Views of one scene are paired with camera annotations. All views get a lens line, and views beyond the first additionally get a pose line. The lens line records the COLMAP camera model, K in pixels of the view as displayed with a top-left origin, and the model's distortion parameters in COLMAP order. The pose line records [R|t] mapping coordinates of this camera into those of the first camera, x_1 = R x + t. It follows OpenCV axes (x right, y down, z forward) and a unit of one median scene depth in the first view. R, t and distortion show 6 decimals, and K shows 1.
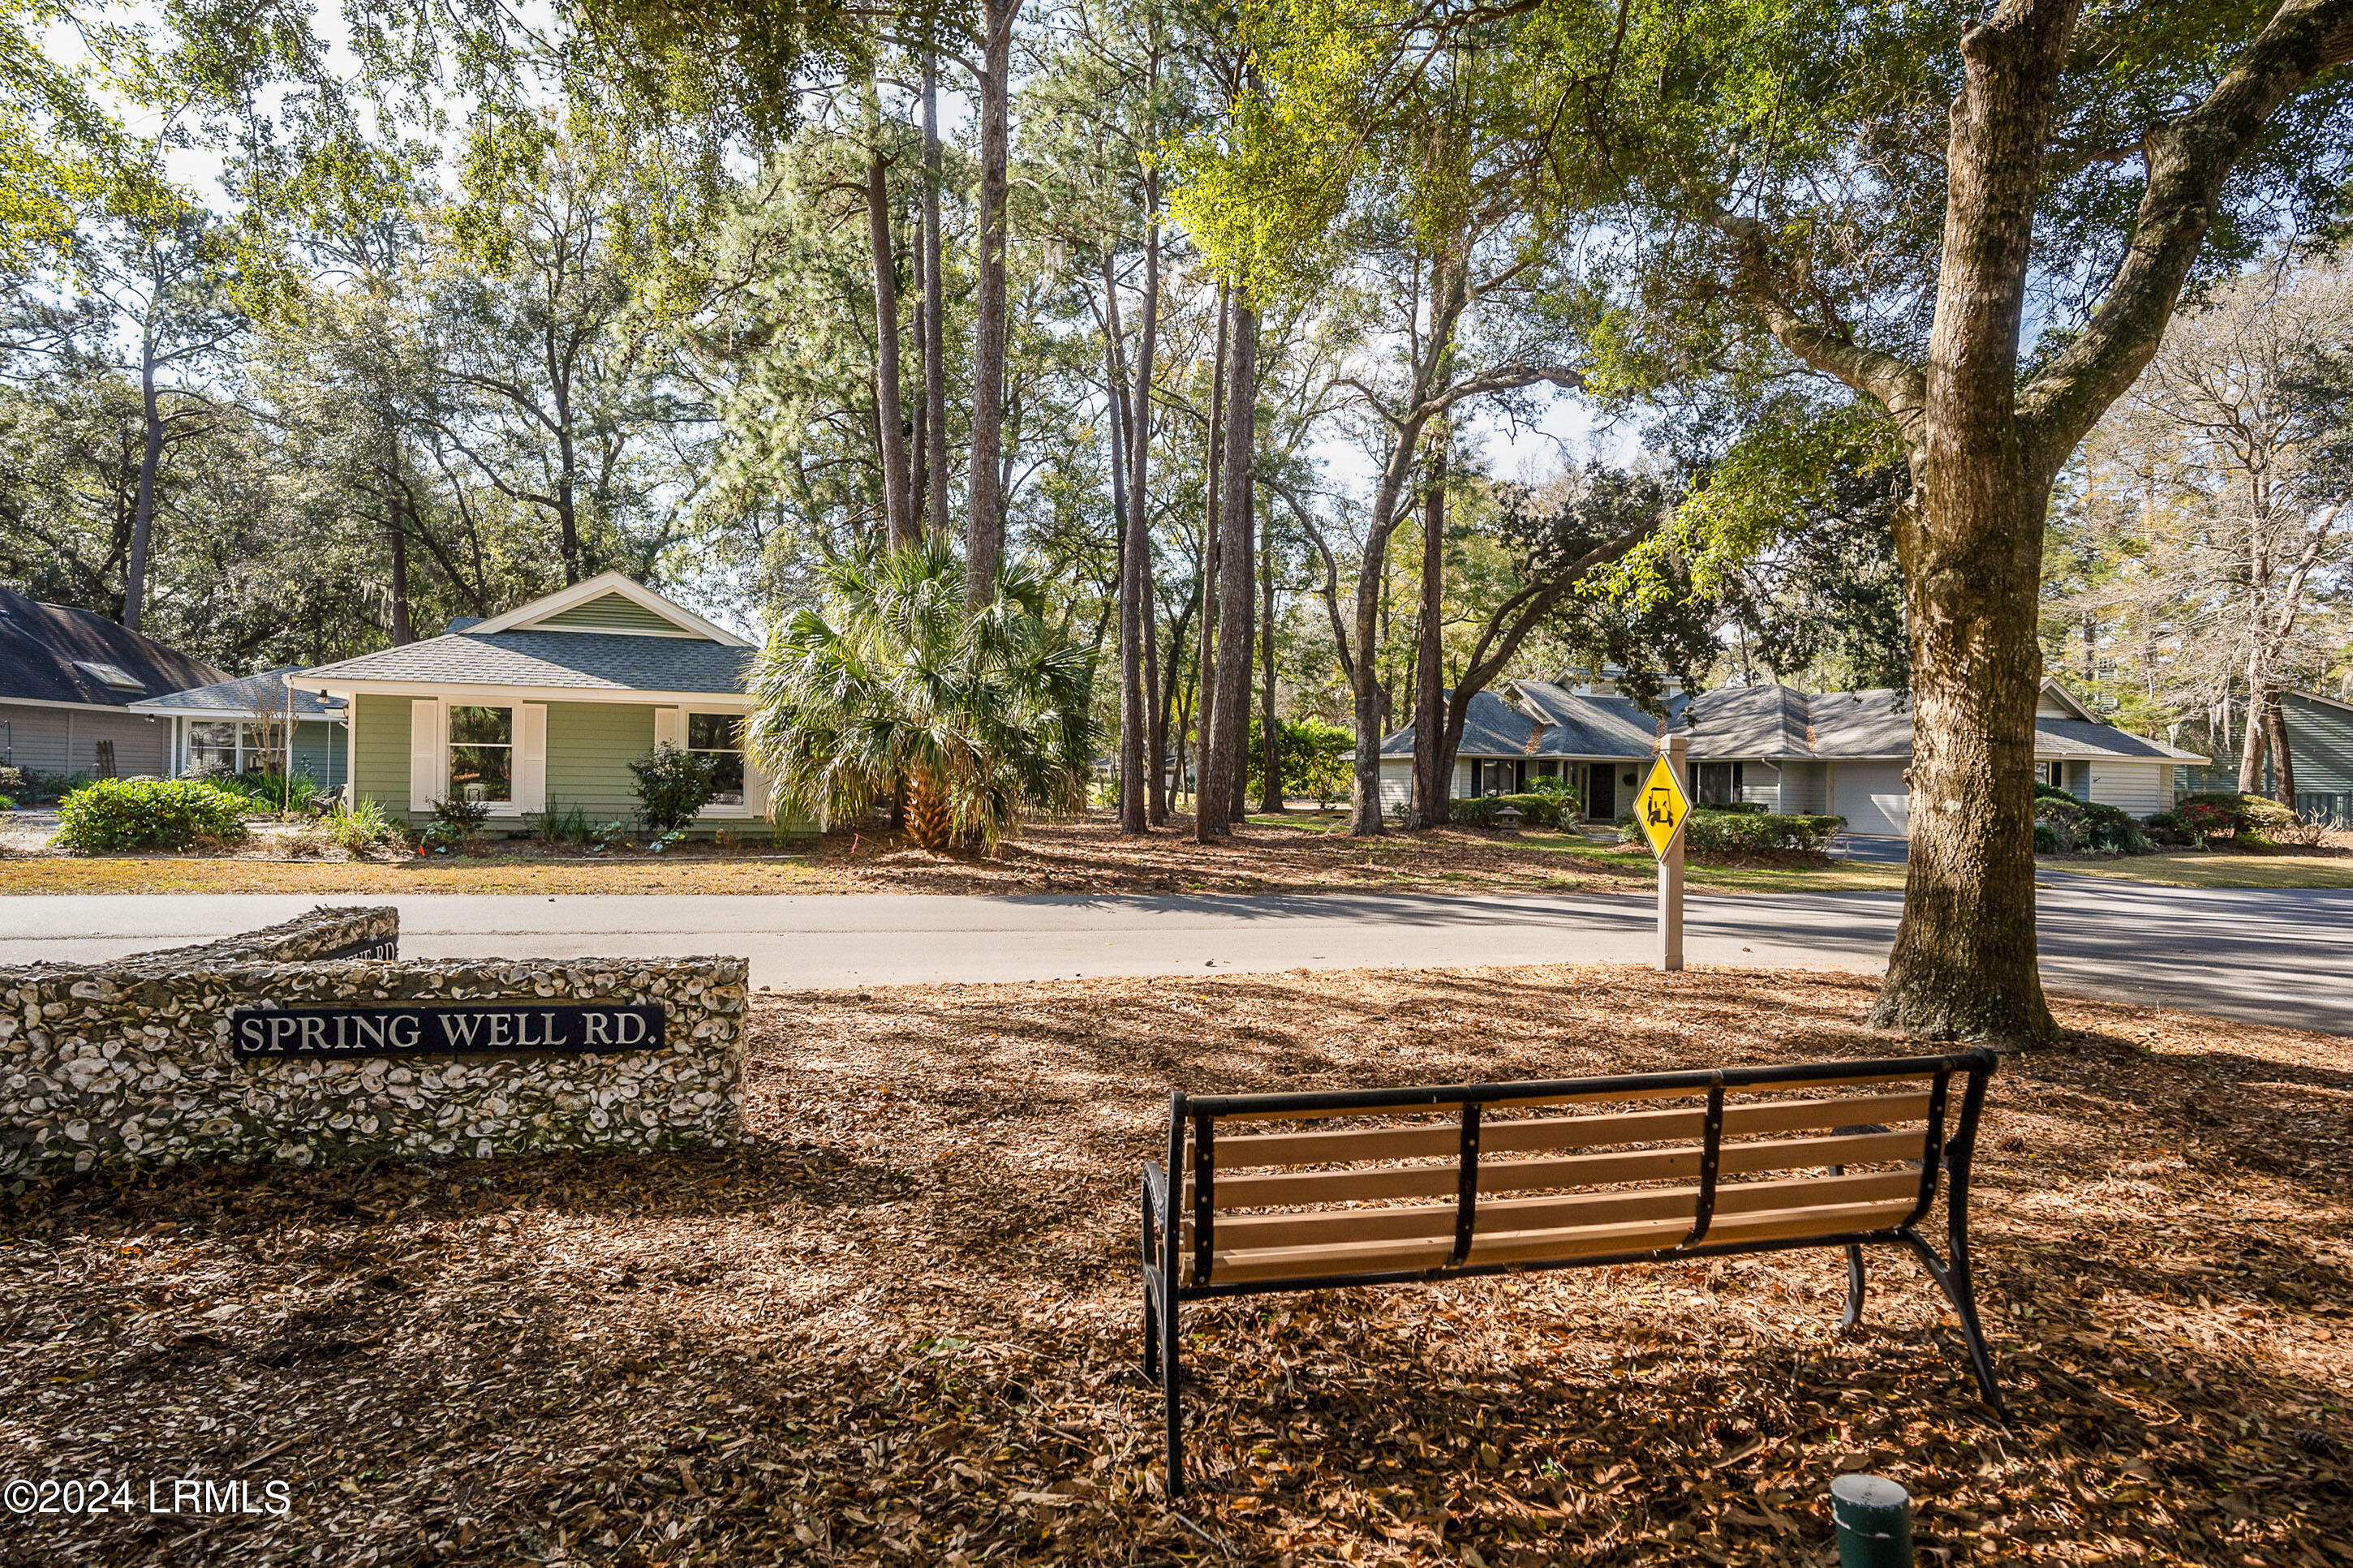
lens RADIAL K [[1189.4, 0, 1176.5], [0, 1189.4, 784.0], [0, 0, 1]] dist [0.000501, -0.000093]
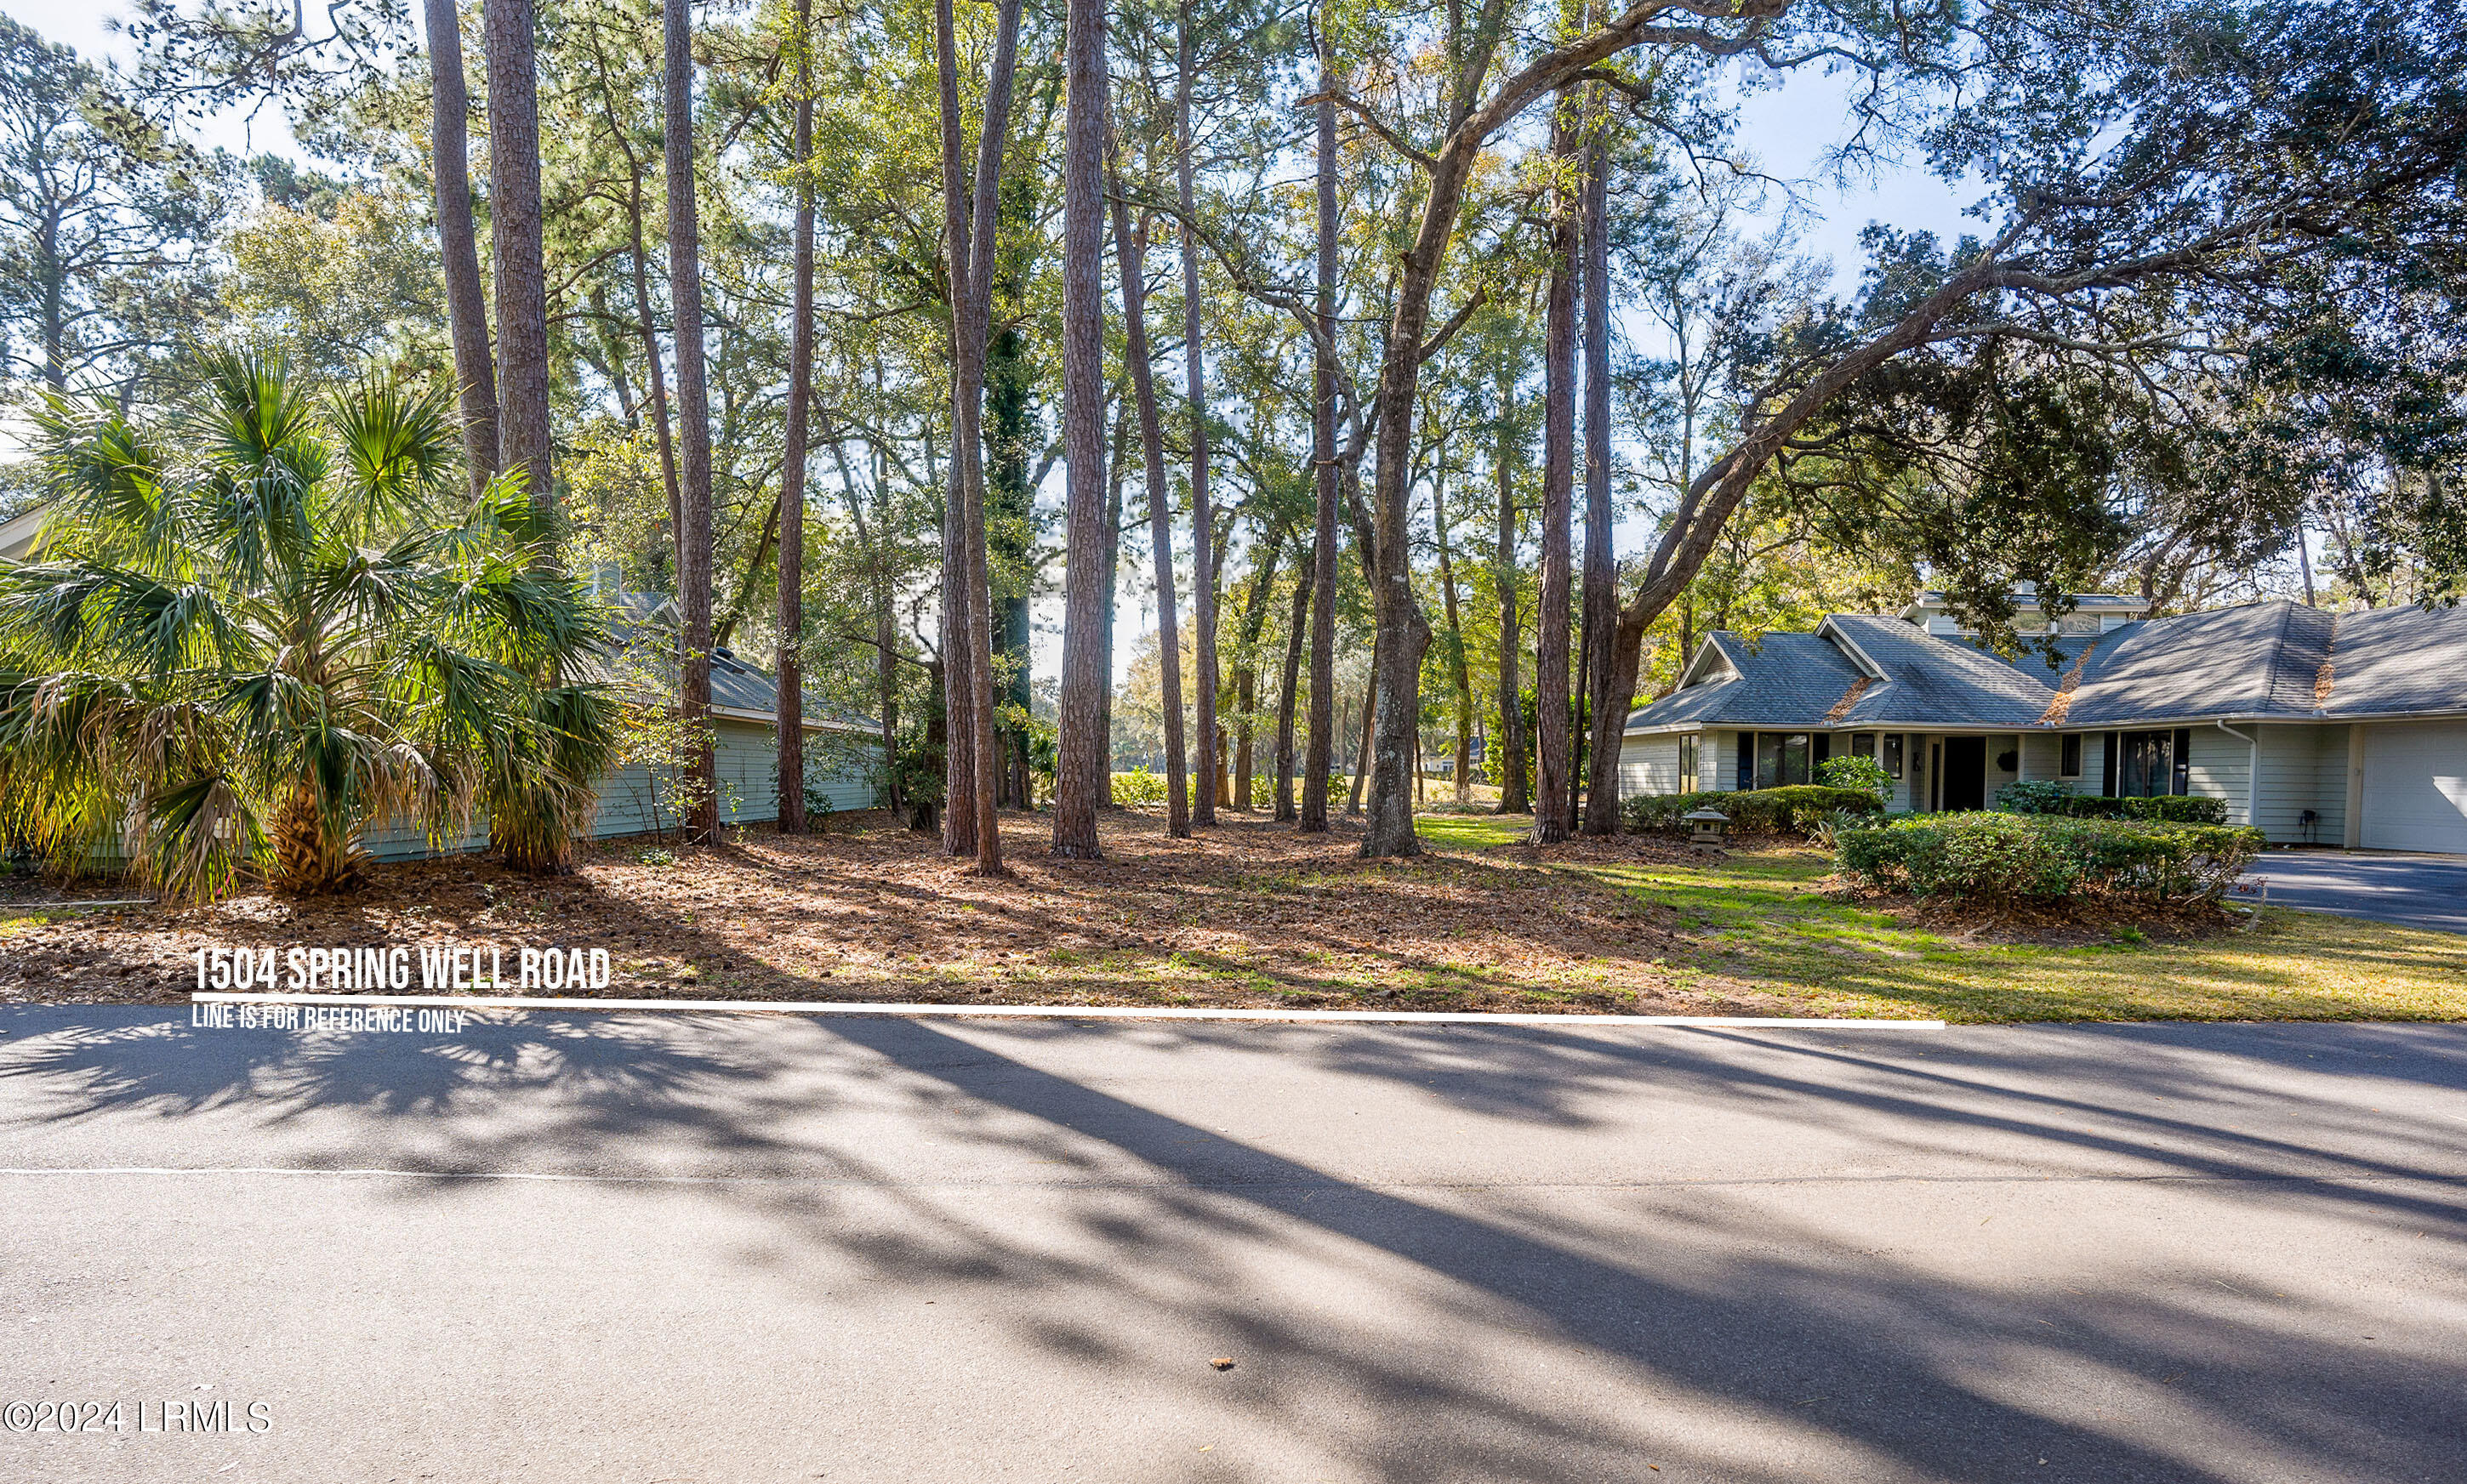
lens RADIAL K [[1255.8, 0, 1272.5], [0, 1255.8, 838.3], [0, 0, 1]] dist [0.000204, 0.000171]
pose [[0.962837, -0.000270, -0.270085, 0.214506], [0.013338, 0.998827, 0.046551, 0.001704], [0.269755, -0.048423, 0.961711, 0.281611]]
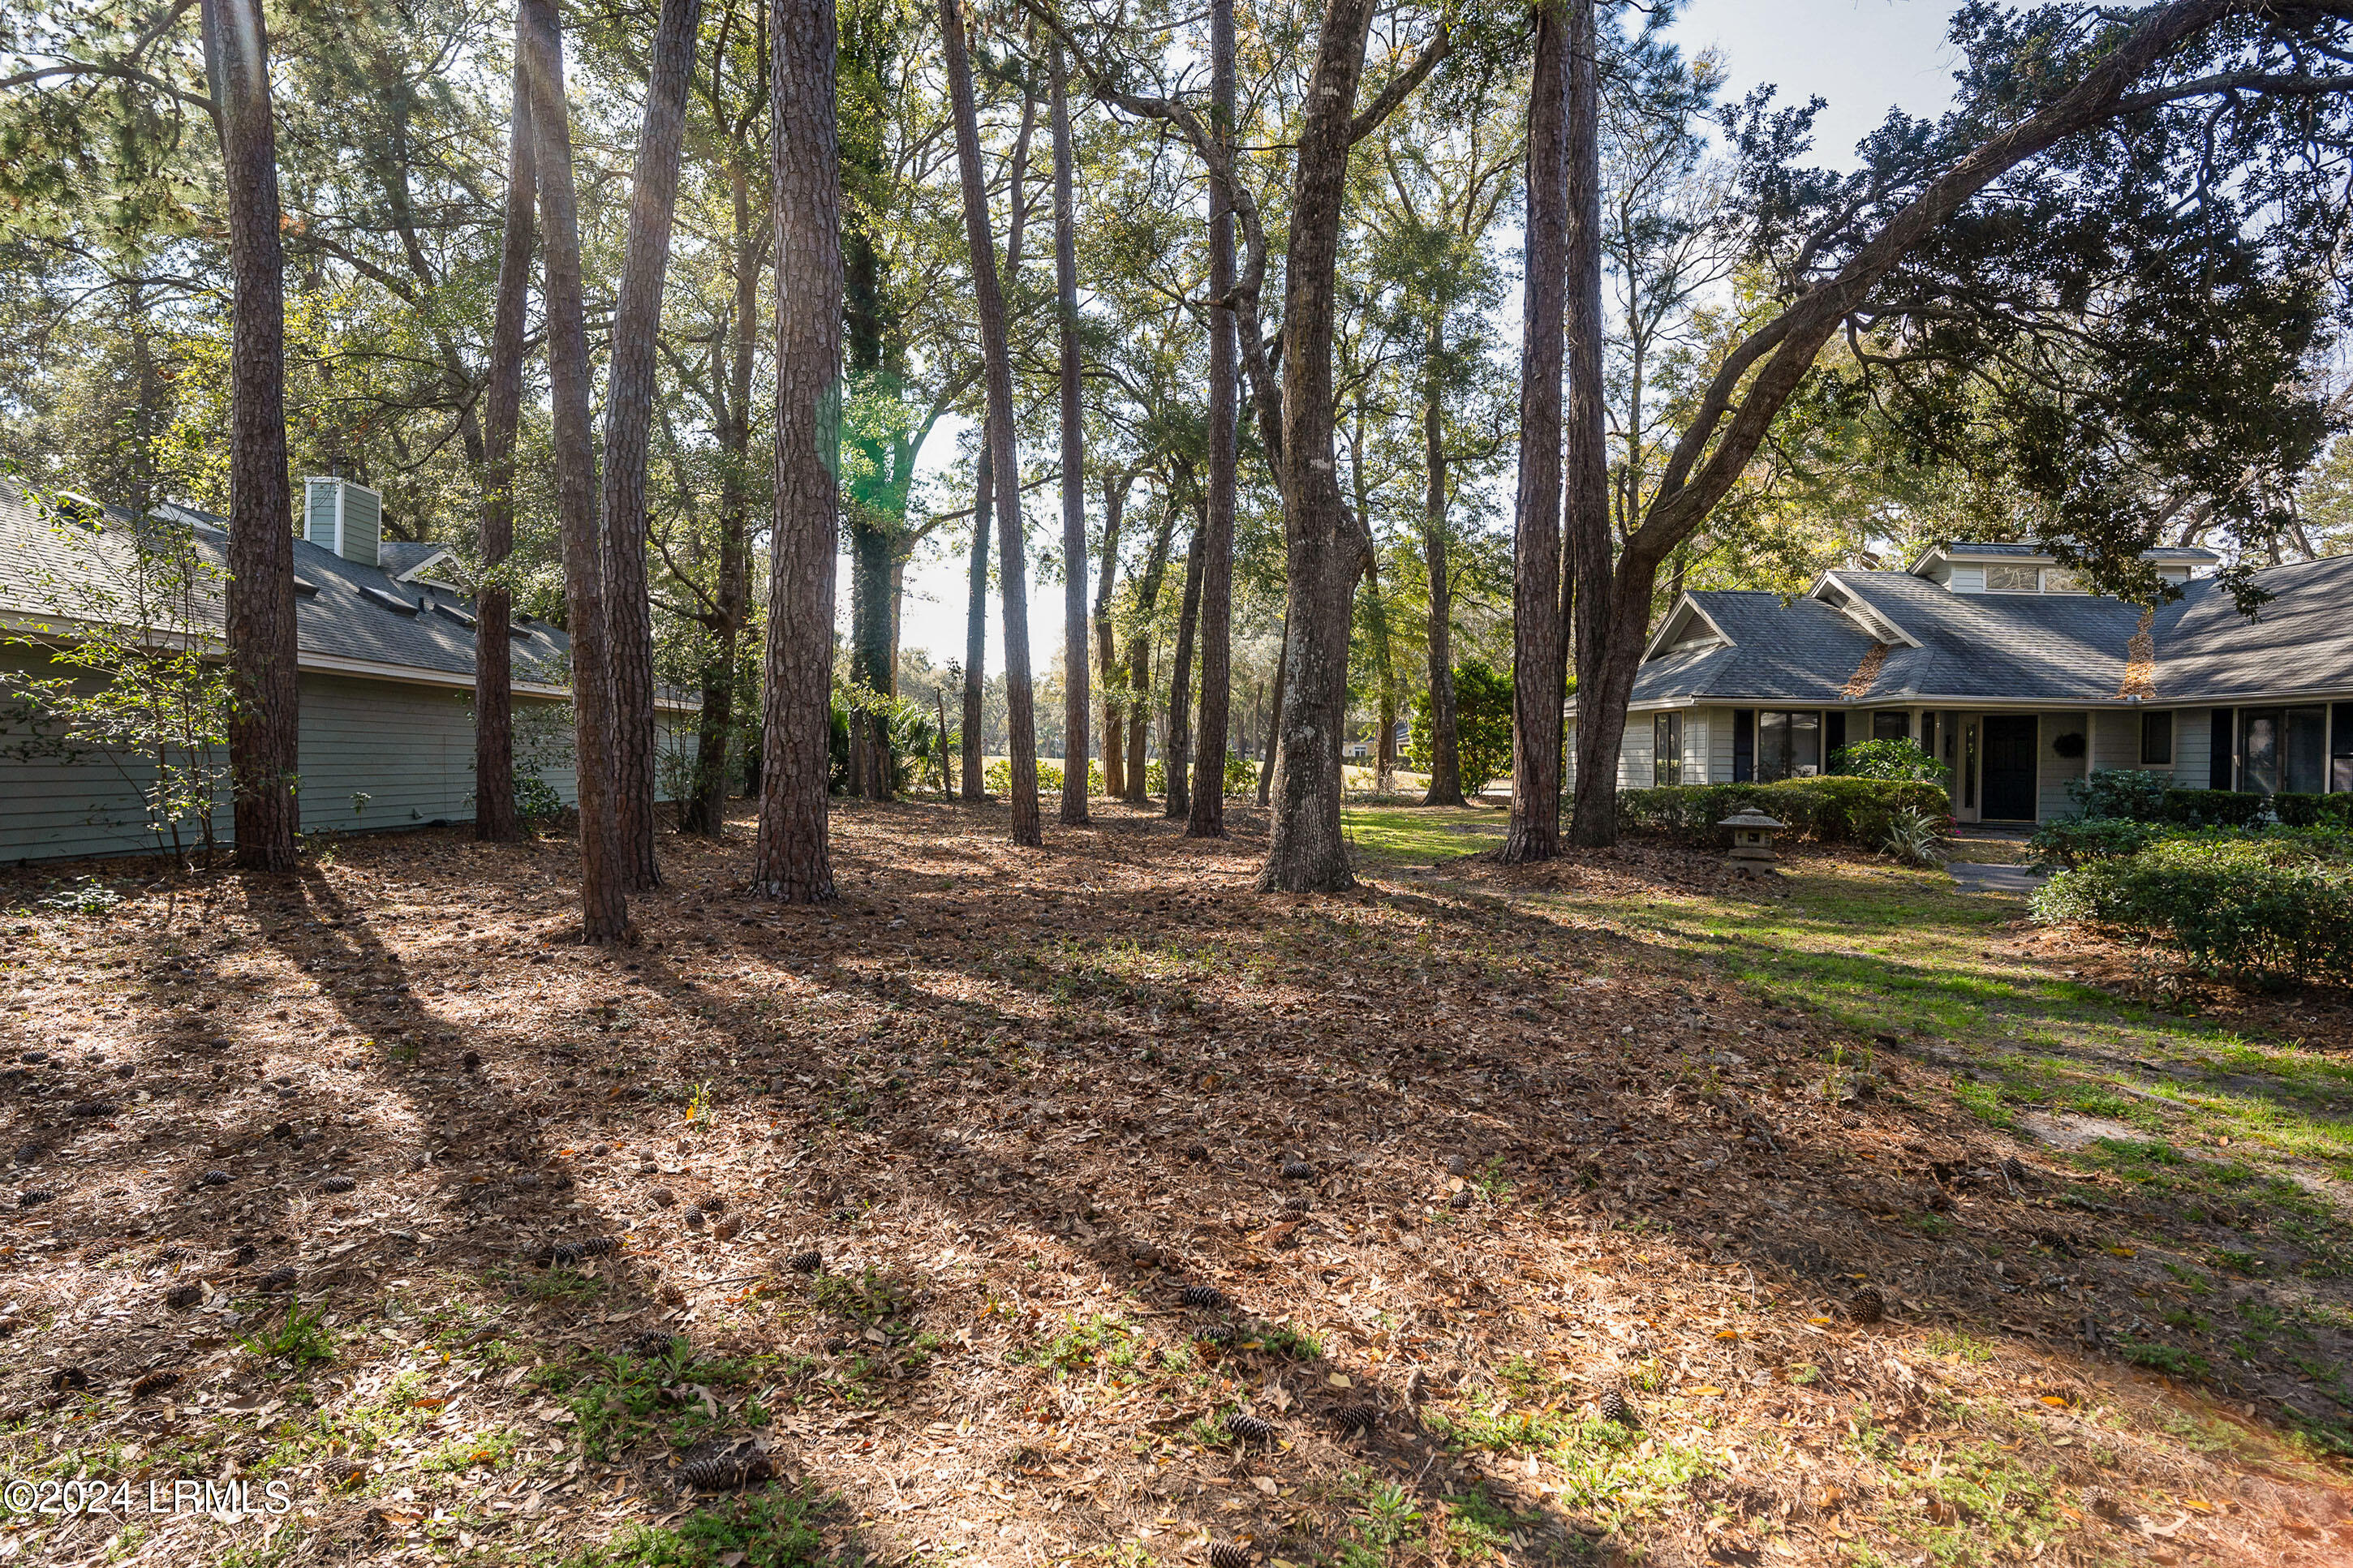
lens RADIAL K [[1189.4, 0, 1176.5], [0, 1189.4, 784.0], [0, 0, 1]] dist [0.000501, -0.000093]
pose [[0.959429, -0.006609, -0.281874, 0.179965], [0.011704, 0.999797, 0.016397, 0.000317], [0.281708, -0.019031, 0.959311, 0.465253]]
